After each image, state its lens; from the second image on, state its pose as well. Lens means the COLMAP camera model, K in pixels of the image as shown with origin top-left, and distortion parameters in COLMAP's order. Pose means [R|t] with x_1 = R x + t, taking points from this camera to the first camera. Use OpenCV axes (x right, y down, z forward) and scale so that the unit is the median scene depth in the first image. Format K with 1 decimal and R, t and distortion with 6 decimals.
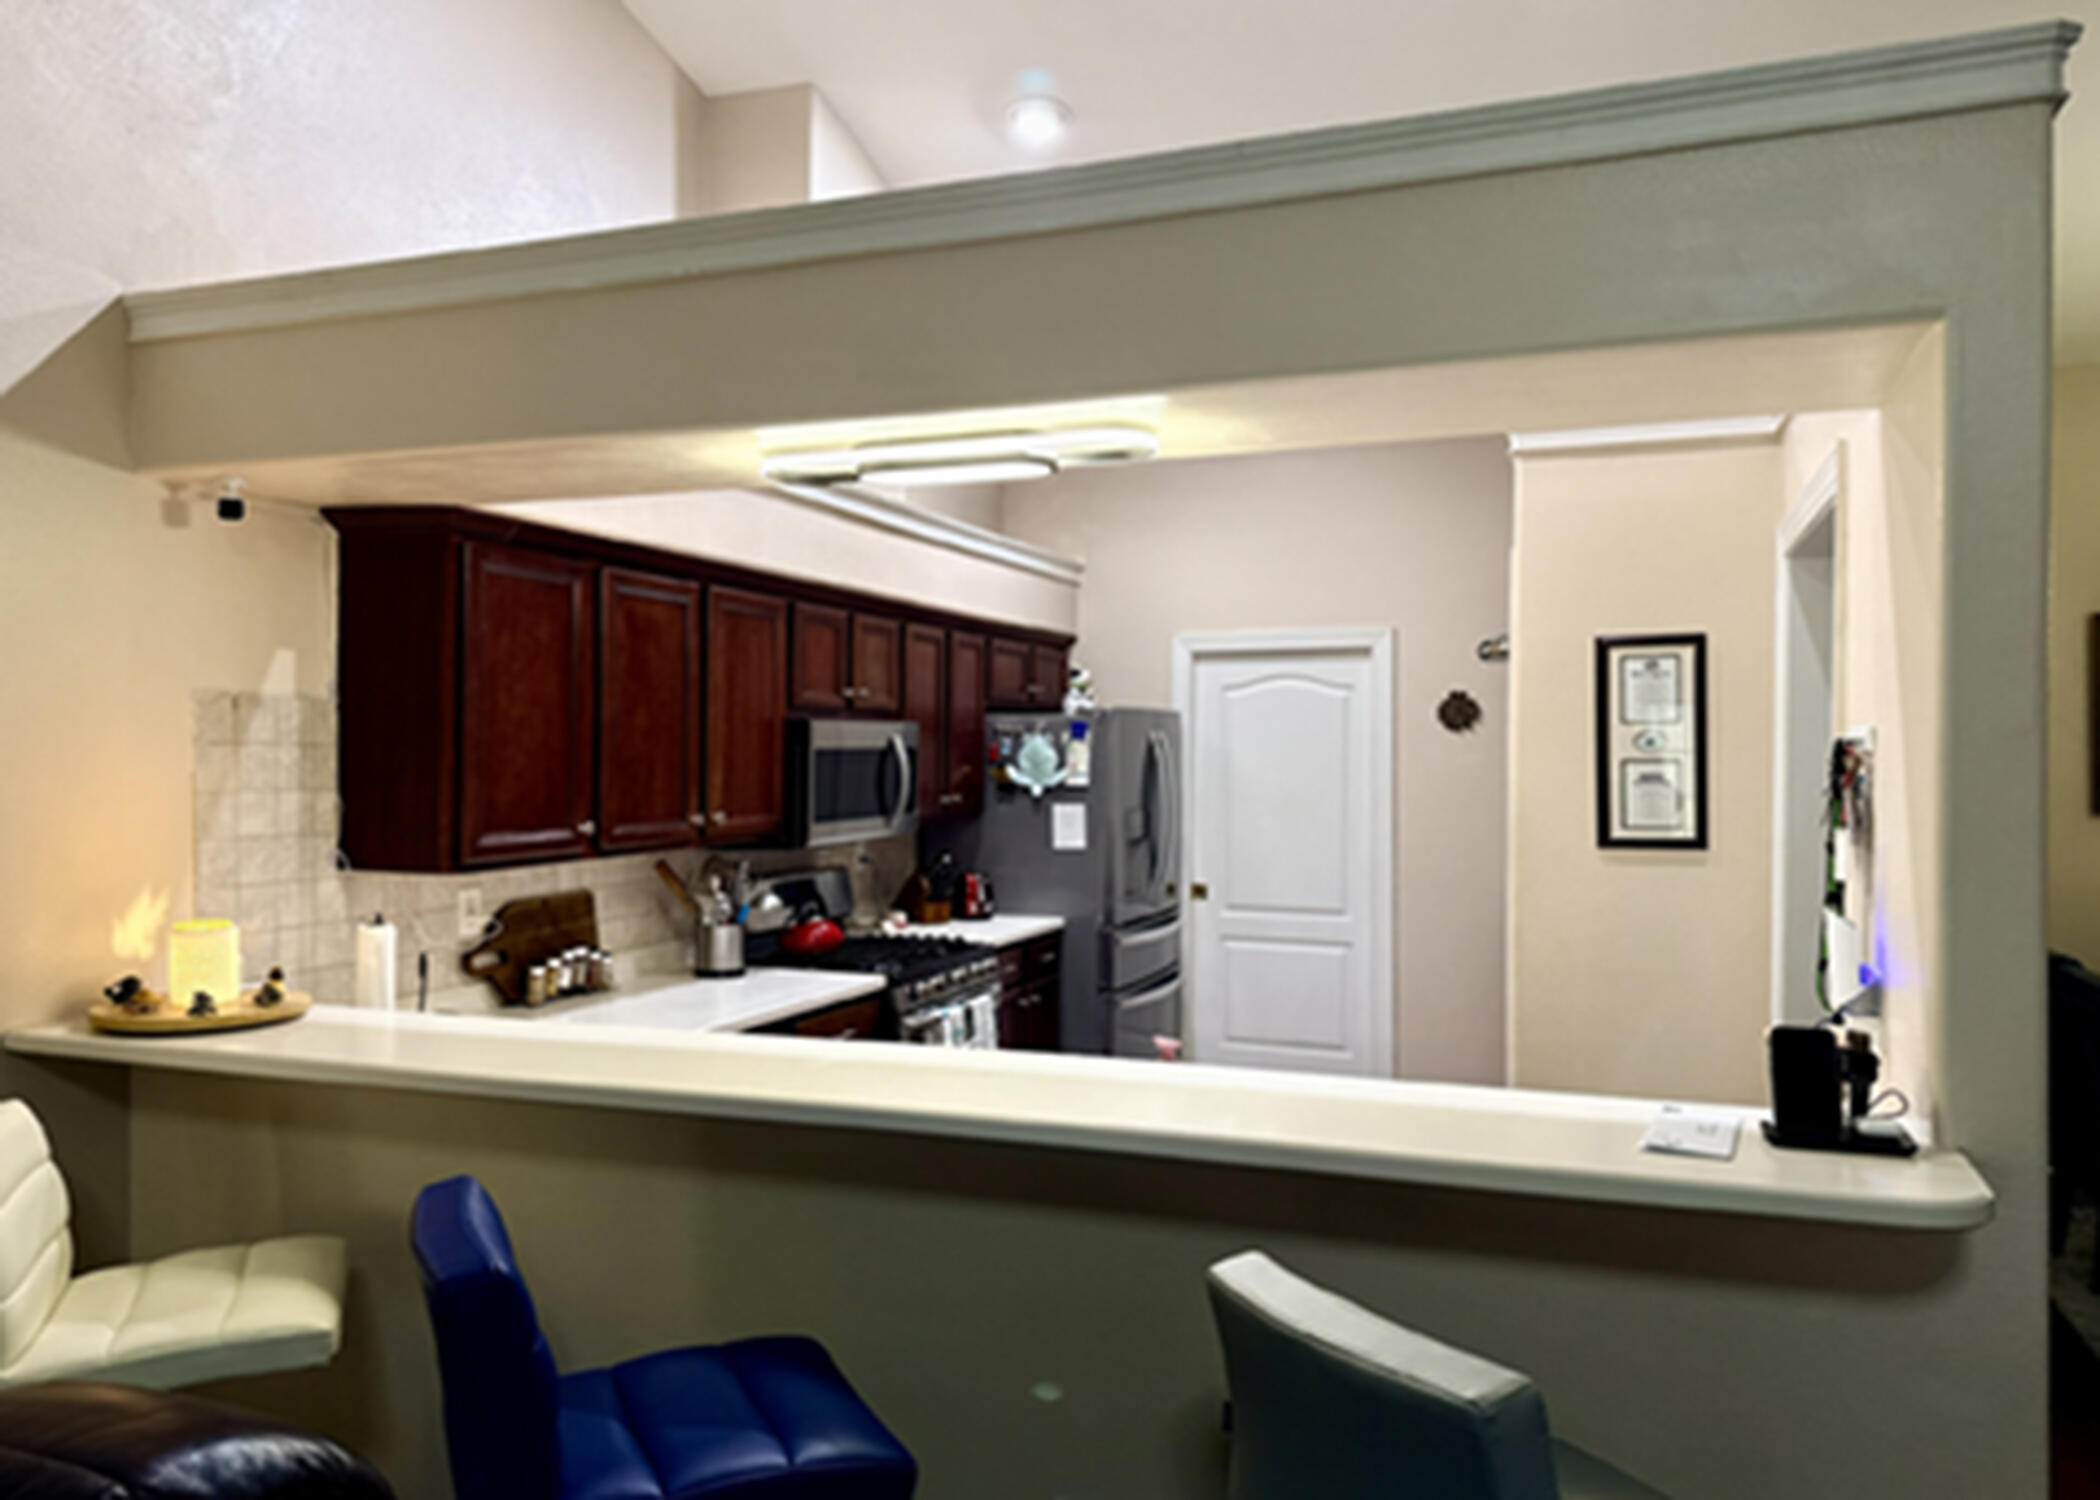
lens RADIAL K [[1531.0, 0, 985.1], [0, 1531.0, 750.7], [0, 0, 1]] dist [0.004758, -0.000918]
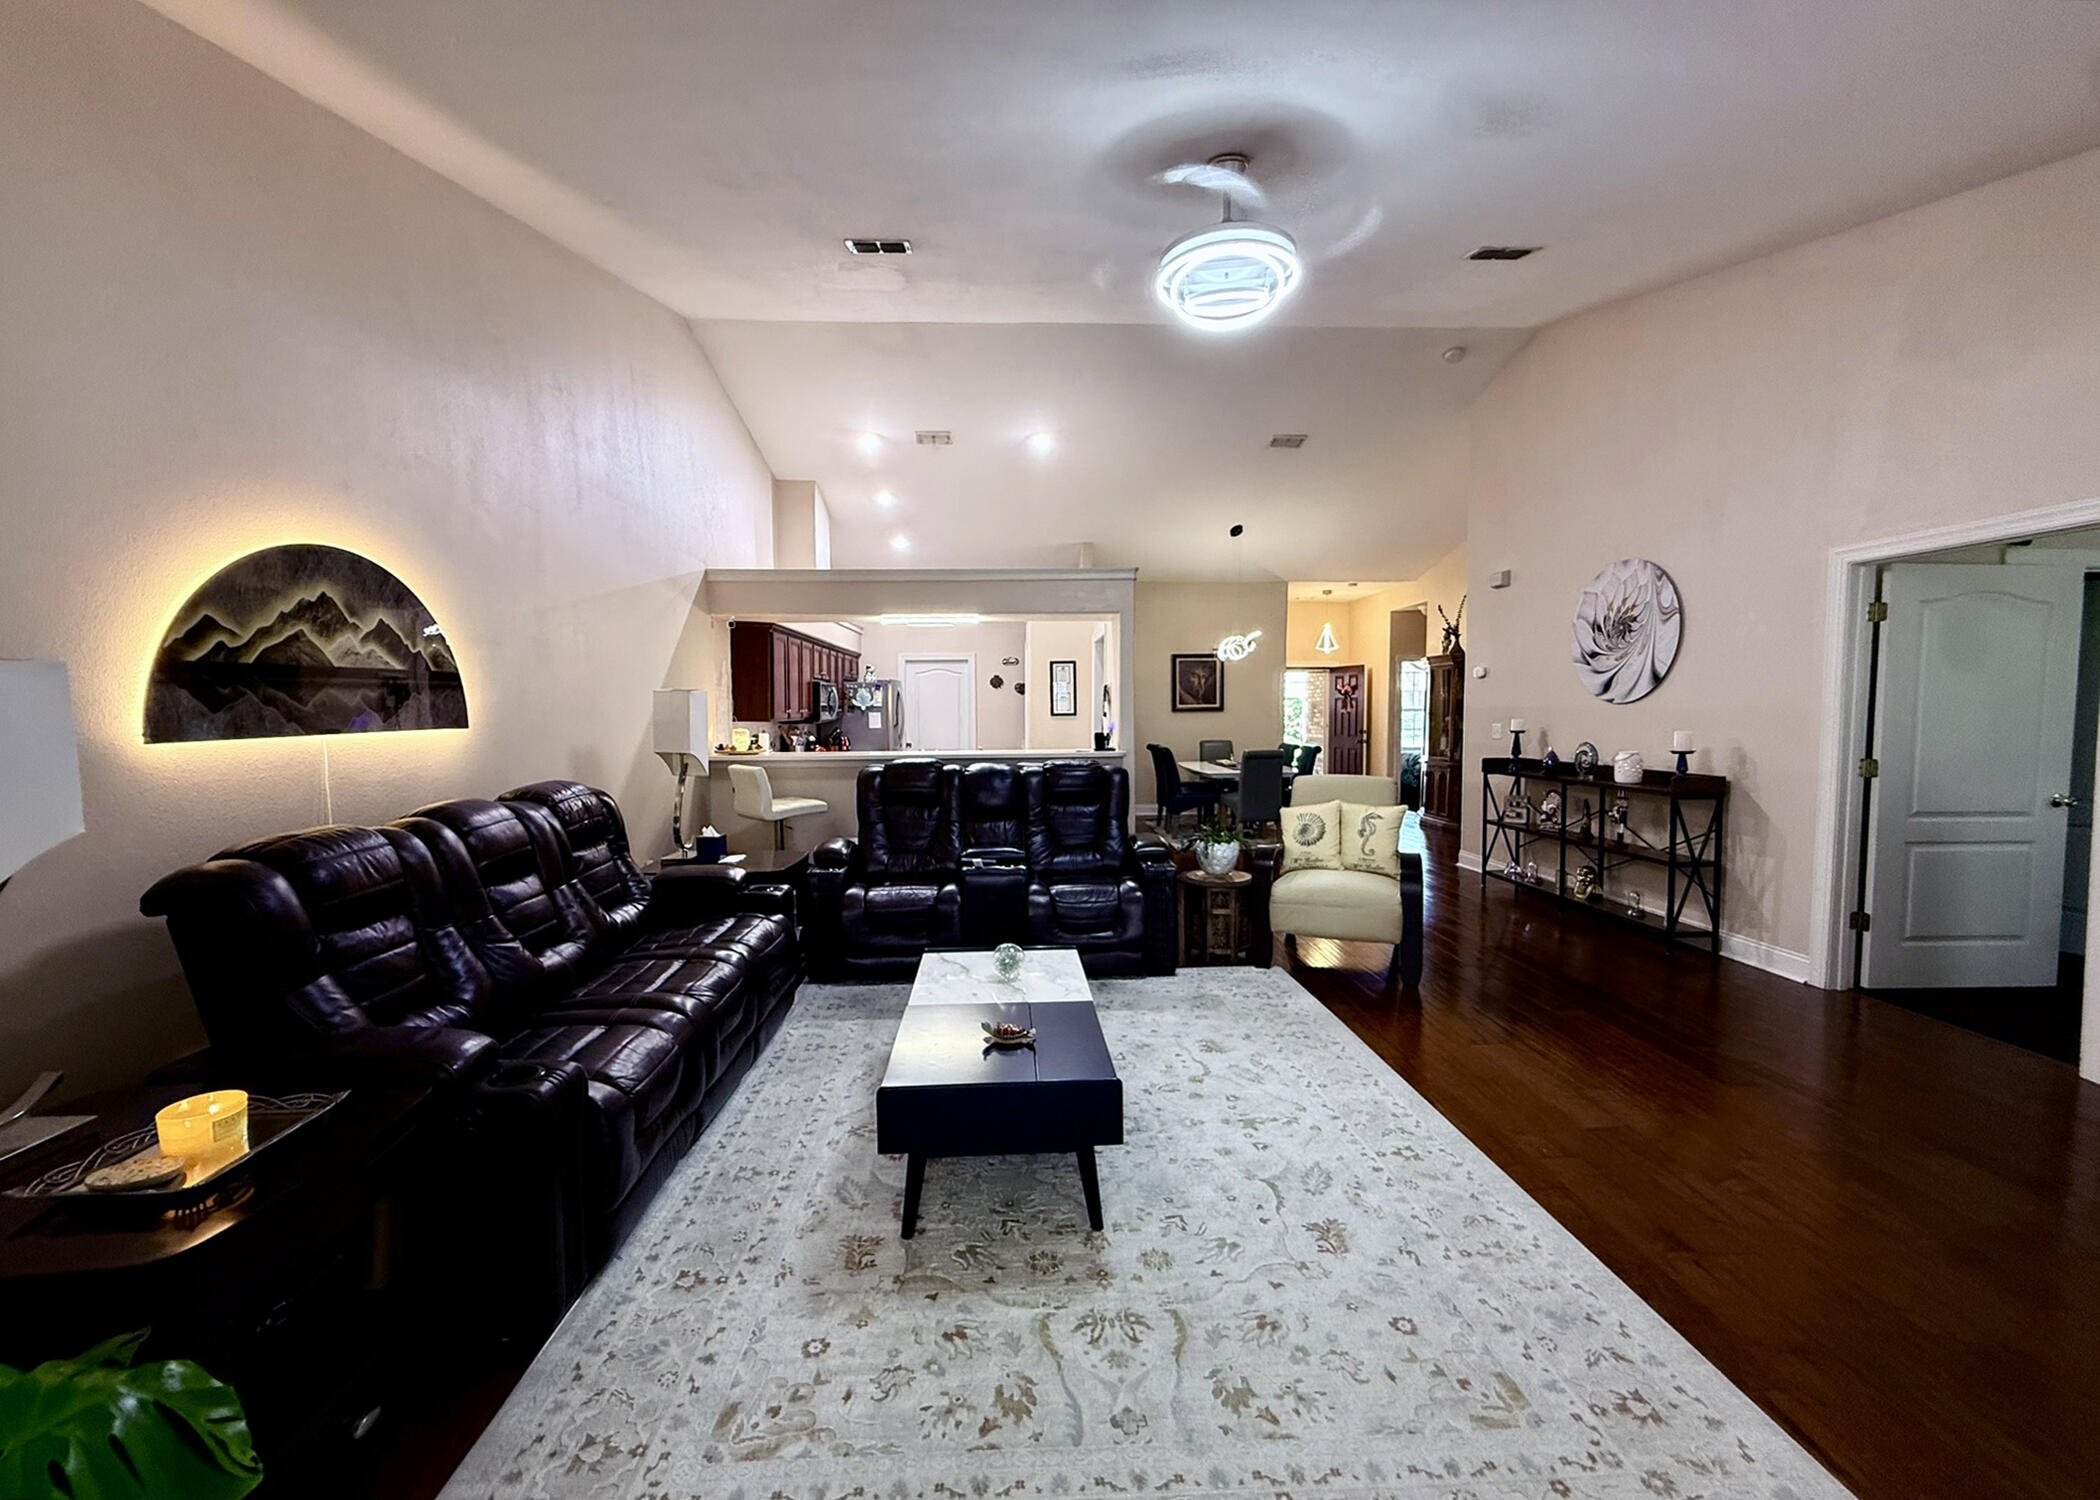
lens RADIAL K [[881.9, 0, 1037.7], [0, 881.9, 750.6], [0, 0, 1]] dist [-0.001213, -0.000341]
pose [[0.910341, -0.024483, 0.413135, -0.536056], [0.005575, 0.998884, 0.046911, 0.045288], [-0.413822, -0.040402, 0.909461, -0.981634]]
